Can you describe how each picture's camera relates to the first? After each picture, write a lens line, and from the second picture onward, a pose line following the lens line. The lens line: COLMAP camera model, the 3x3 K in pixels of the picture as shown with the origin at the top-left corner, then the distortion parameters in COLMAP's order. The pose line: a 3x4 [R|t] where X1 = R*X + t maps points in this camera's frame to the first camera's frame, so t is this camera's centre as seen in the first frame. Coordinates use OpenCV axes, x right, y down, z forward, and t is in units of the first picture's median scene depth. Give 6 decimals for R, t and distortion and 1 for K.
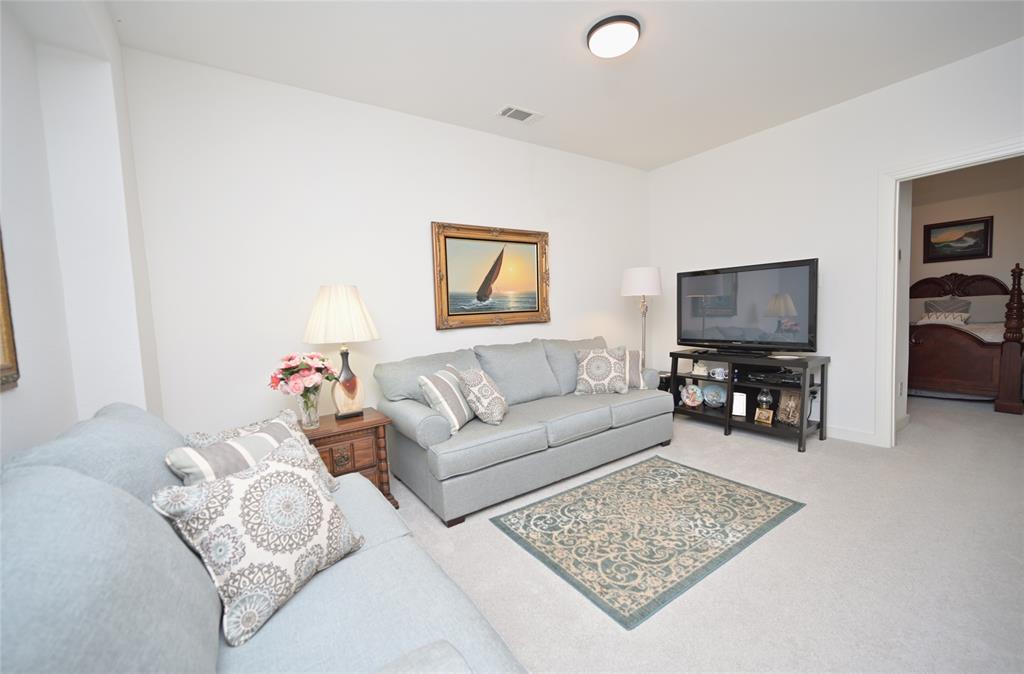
lens RADIAL K [[403.4, 0, 513.9], [0, 403.4, 335.9], [0, 0, 1]] dist [-0.000387, 0.000118]
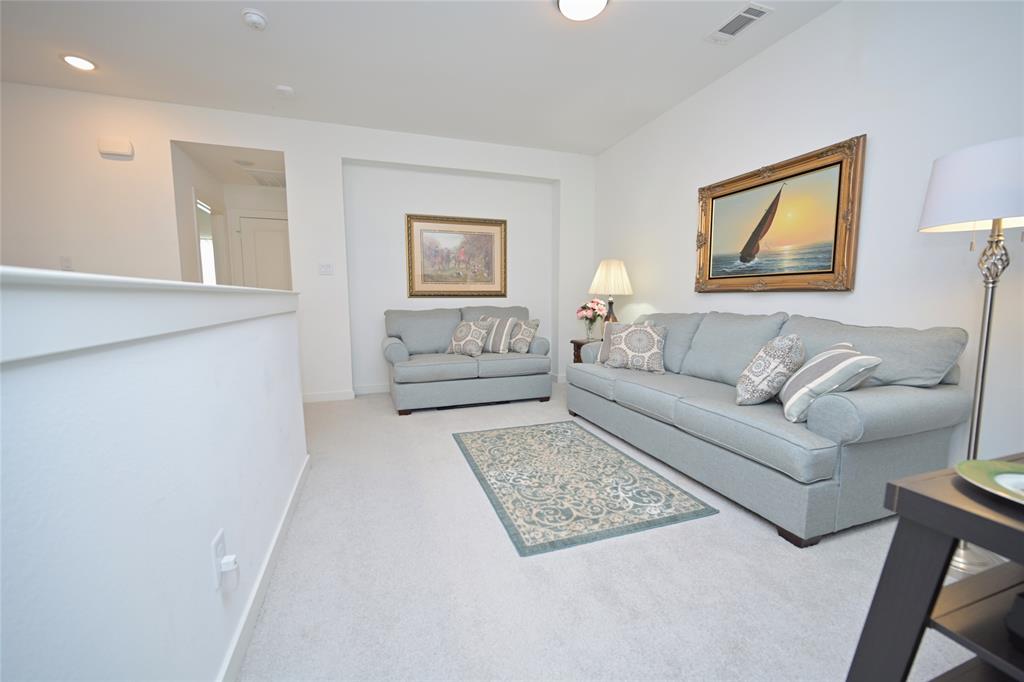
lens RADIAL K [[401.9, 0, 512.4], [0, 401.9, 338.5], [0, 0, 1]] dist [0.000532, -0.000178]
pose [[-0.260154, 0.149491, -0.953925, 0.931491], [-0.041885, 0.985265, 0.165826, -0.049074], [0.964658, 0.083096, -0.250059, 0.784922]]
